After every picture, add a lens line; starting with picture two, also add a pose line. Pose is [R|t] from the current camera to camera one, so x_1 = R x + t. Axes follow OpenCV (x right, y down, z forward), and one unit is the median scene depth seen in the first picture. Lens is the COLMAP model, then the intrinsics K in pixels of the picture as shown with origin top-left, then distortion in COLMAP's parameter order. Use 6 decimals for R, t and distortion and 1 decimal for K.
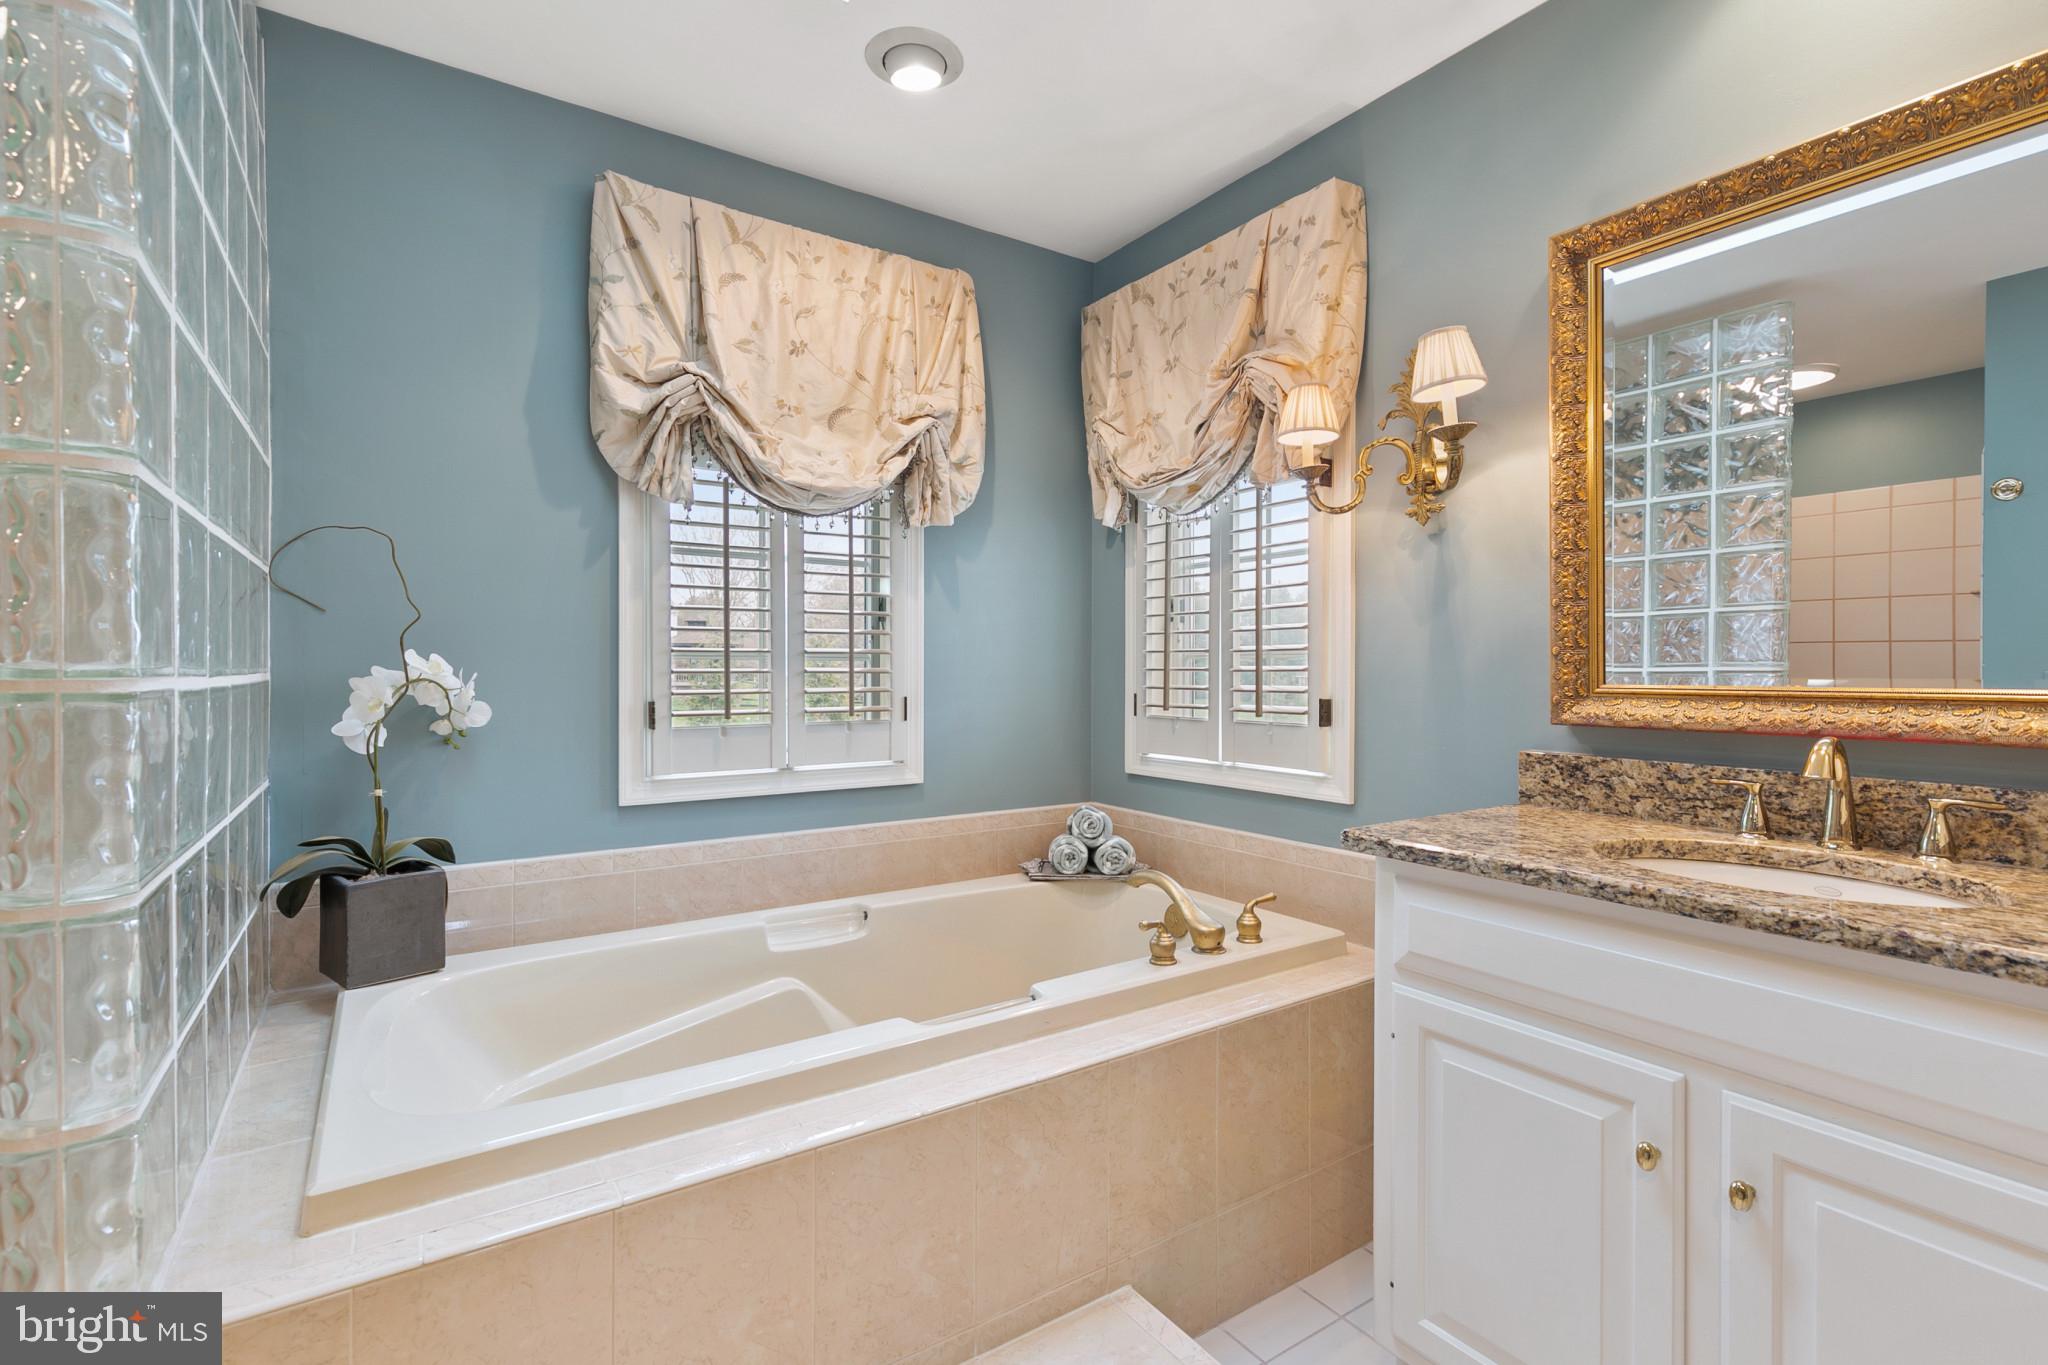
lens RADIAL K [[923.6, 0, 1024.0], [0, 923.6, 682.5], [0, 0, 1]] dist [0.000654, 0.000089]
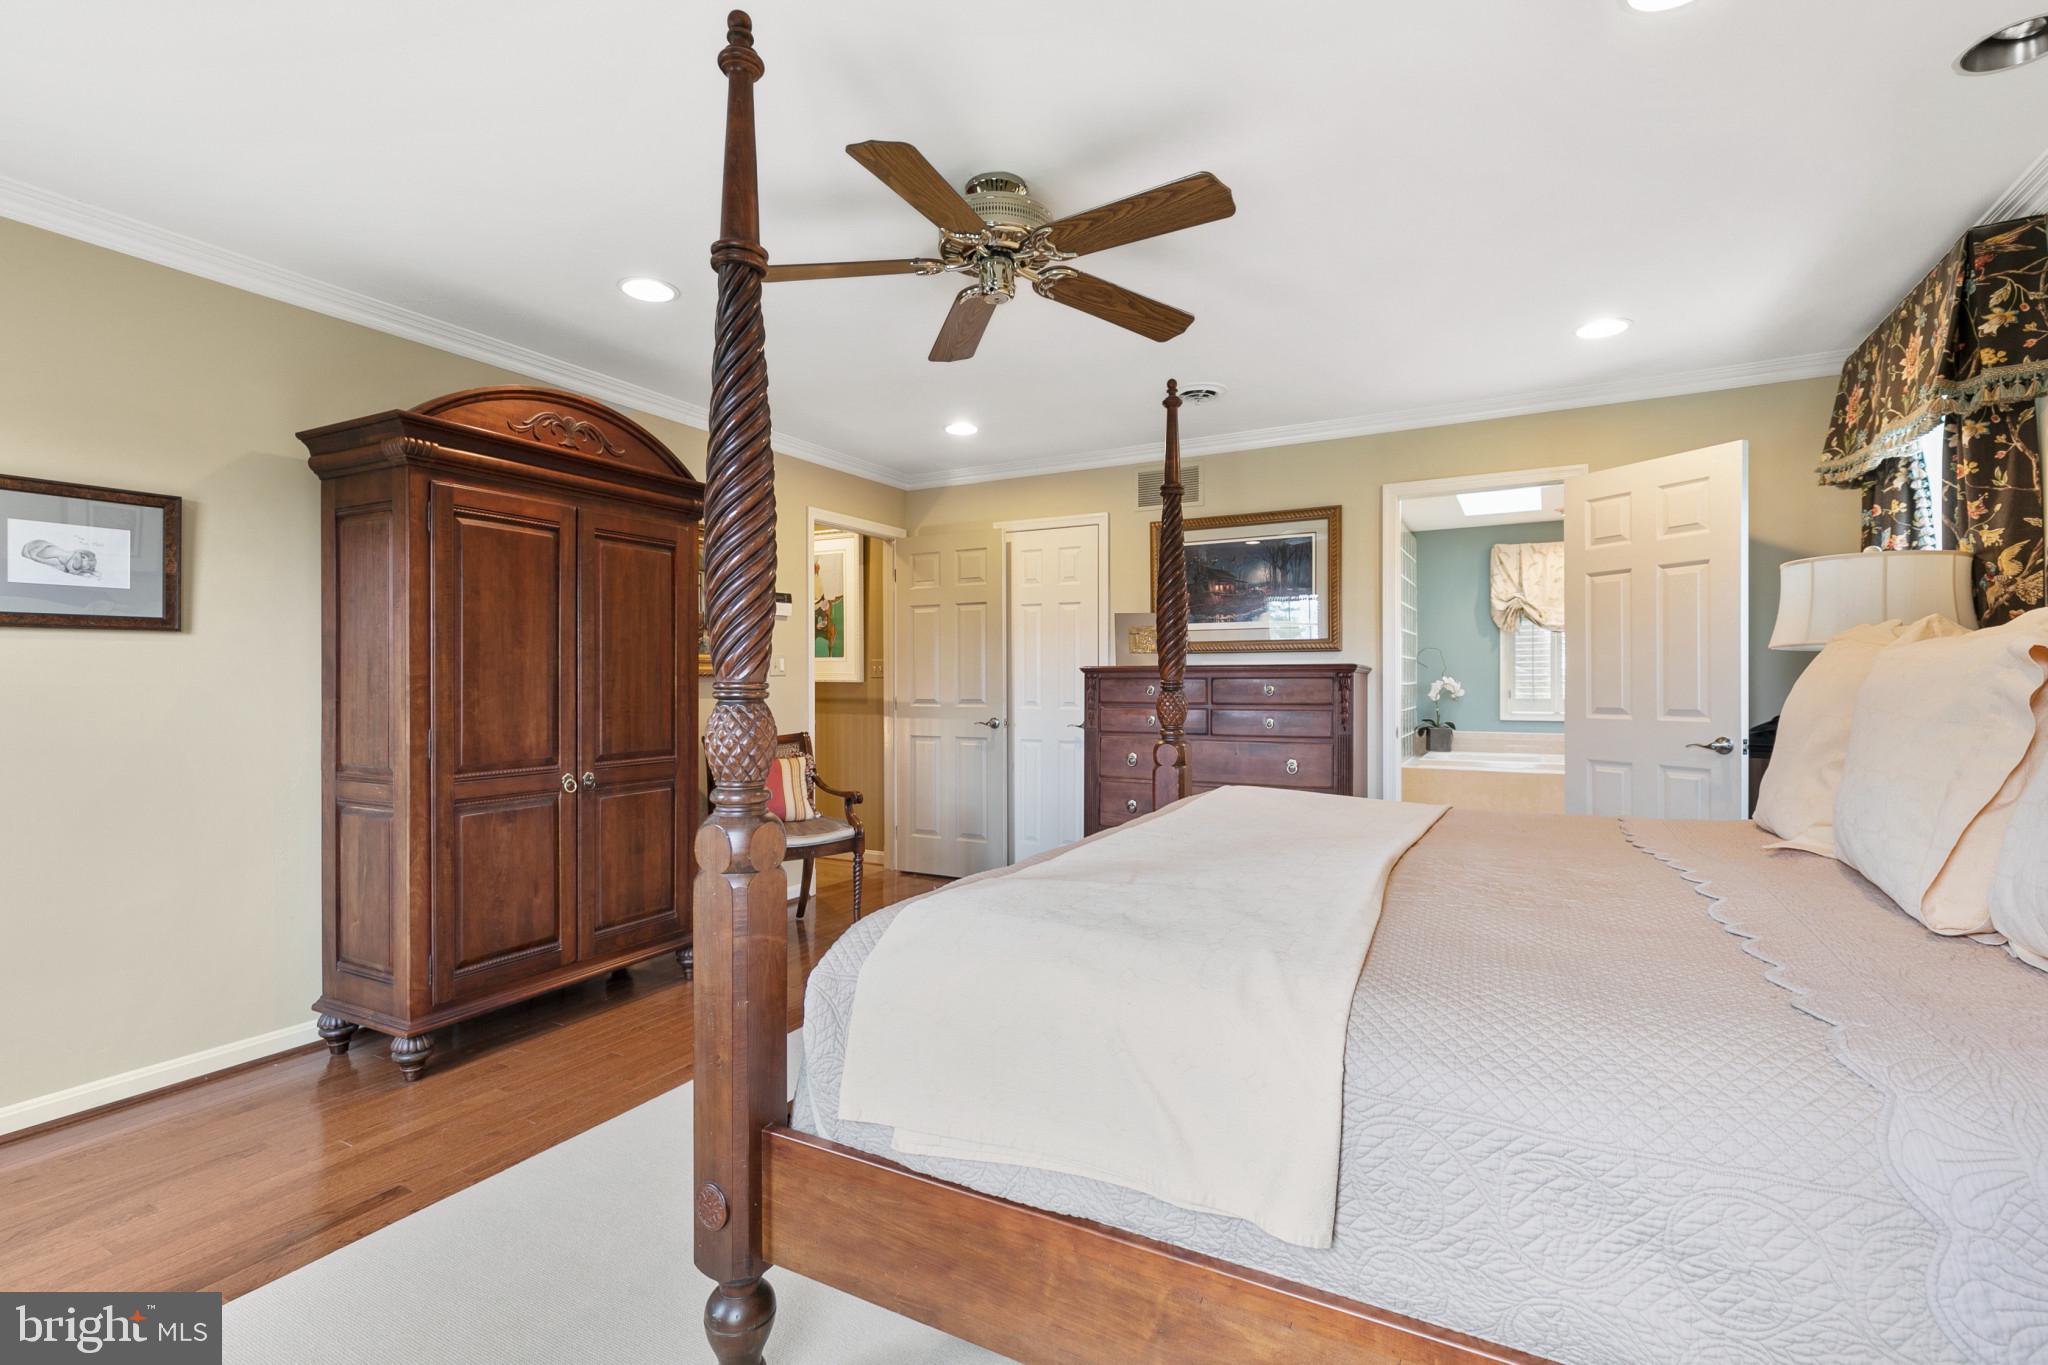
lens RADIAL K [[923.6, 0, 1024.0], [0, 923.6, 682.5], [0, 0, 1]] dist [0.000654, 0.000089]
pose [[0.460870, 0.001207, -0.887467, 1.995866], [-0.006654, 0.999976, -0.002095, 0.011580], [0.887443, 0.006871, 0.460867, -2.410405]]
